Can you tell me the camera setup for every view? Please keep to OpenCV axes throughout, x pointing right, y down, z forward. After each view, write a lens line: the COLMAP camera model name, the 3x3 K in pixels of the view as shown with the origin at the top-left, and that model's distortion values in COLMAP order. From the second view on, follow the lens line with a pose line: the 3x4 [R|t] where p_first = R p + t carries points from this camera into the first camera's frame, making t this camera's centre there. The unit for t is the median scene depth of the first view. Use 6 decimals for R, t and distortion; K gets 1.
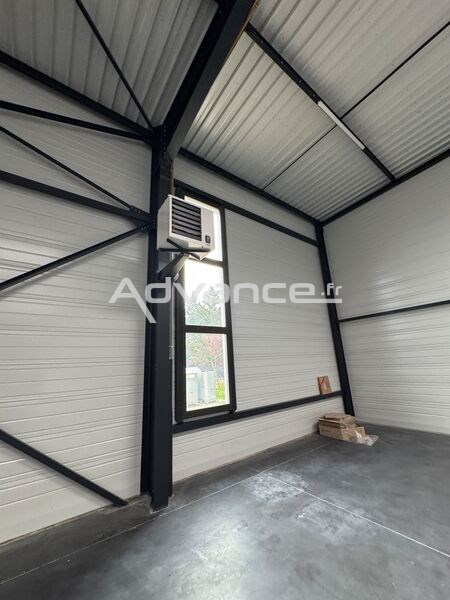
lens RADIAL K [[239.2, 0, 224.4], [0, 239.2, 300.5], [0, 0, 1]] dist [-0.004766, 0.000610]
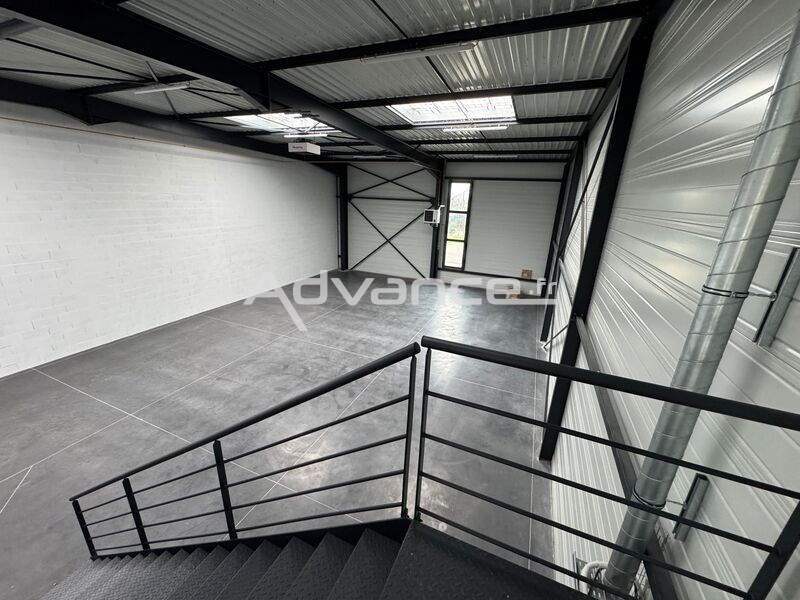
lens RADIAL K [[318.9, 0, 401.6], [0, 318.9, 298.1], [0, 0, 1]] dist [-0.004766, 0.000610]
pose [[0.511610, 0.331564, -0.792667, 2.769675], [0.153584, 0.872397, 0.464042, -1.109954], [0.845380, -0.359150, 0.395404, -1.224773]]
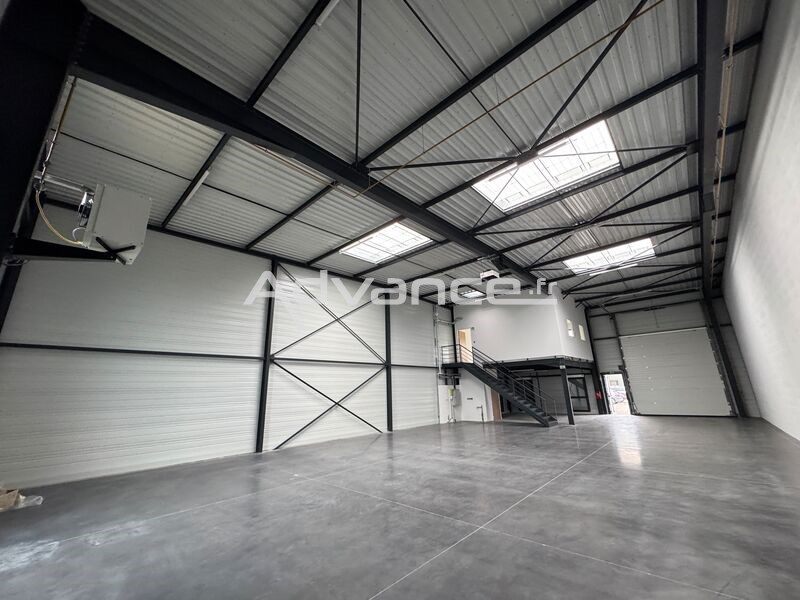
lens RADIAL K [[318.9, 0, 402.1], [0, 318.9, 298.9], [0, 0, 1]] dist [-0.004766, 0.000610]
pose [[-0.193430, 0.327458, 0.924854, -0.955171], [-0.213332, 0.906066, -0.365424, 0.088031], [-0.957640, -0.267985, -0.105403, 0.087708]]
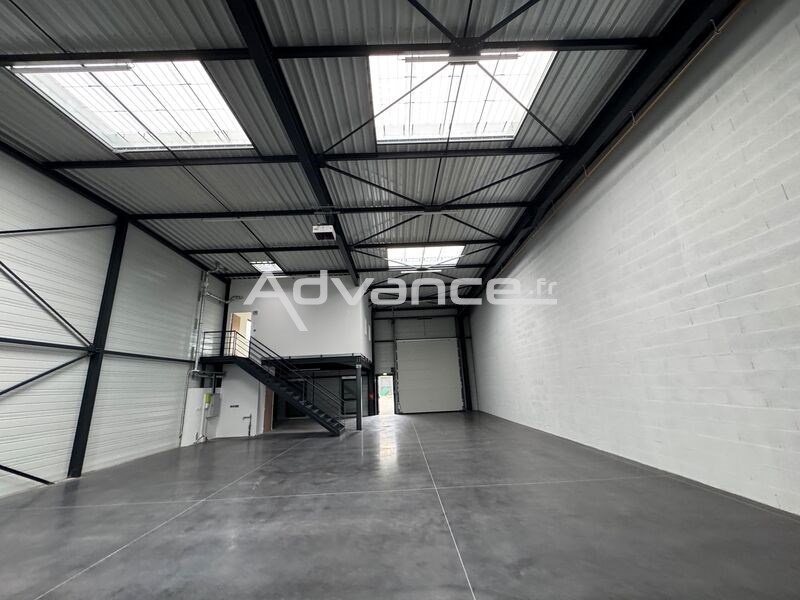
lens RADIAL K [[318.9, 0, 401.4], [0, 318.9, 298.6], [0, 0, 1]] dist [-0.004766, 0.000610]
pose [[-0.805292, 0.238056, 0.542986, -0.096953], [-0.065743, 0.874345, -0.480832, 0.021491], [-0.589222, -0.422907, -0.688452, 0.040580]]
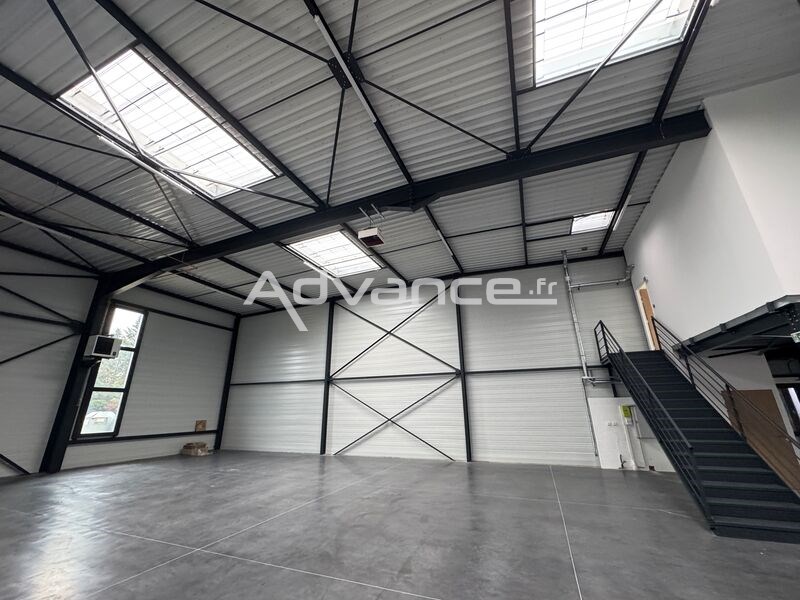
lens RADIAL K [[318.9, 0, 401.3], [0, 318.9, 299.7], [0, 0, 1]] dist [-0.004766, 0.000610]
pose [[0.851343, 0.208163, 0.481542, 0.512170], [-0.166892, 0.977686, -0.127581, -0.610826], [-0.497355, 0.028250, 0.867087, -2.219507]]
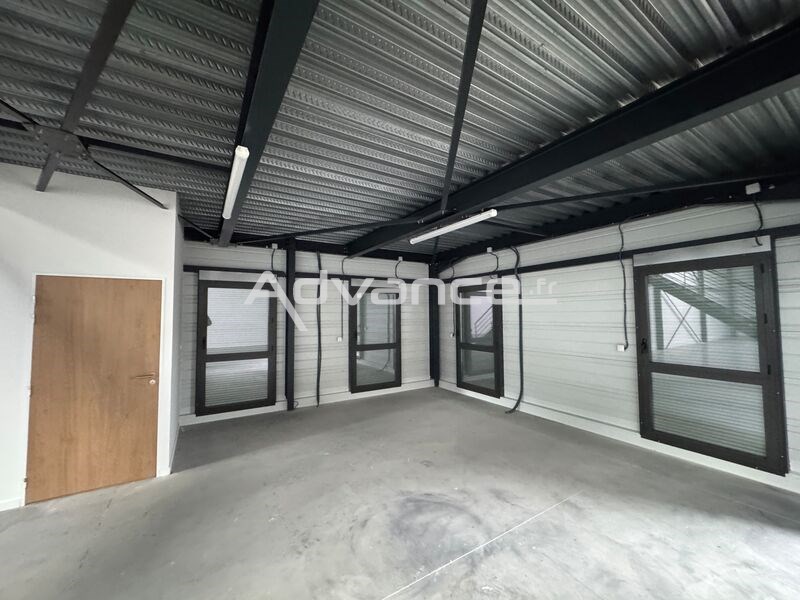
lens RADIAL K [[318.9, 0, 403.0], [0, 318.9, 297.7], [0, 0, 1]] dist [-0.004766, 0.000610]
pose [[0.073801, 0.101638, 0.992080, 2.207070], [-0.257796, 0.962925, -0.079474, -0.728425], [-0.963377, -0.249889, 0.097267, -2.373052]]
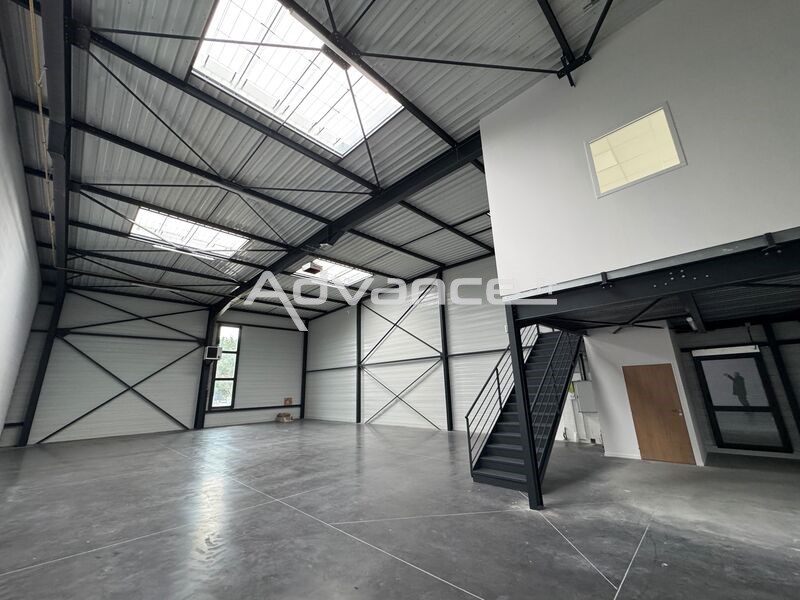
lens RADIAL K [[318.9, 0, 401.4], [0, 318.9, 299.8], [0, 0, 1]] dist [-0.004766, 0.000610]
pose [[0.987835, 0.060979, 0.143048, 1.407028], [-0.059003, 0.998095, -0.018016, -0.876455], [-0.143874, 0.009356, 0.989552, -3.055553]]
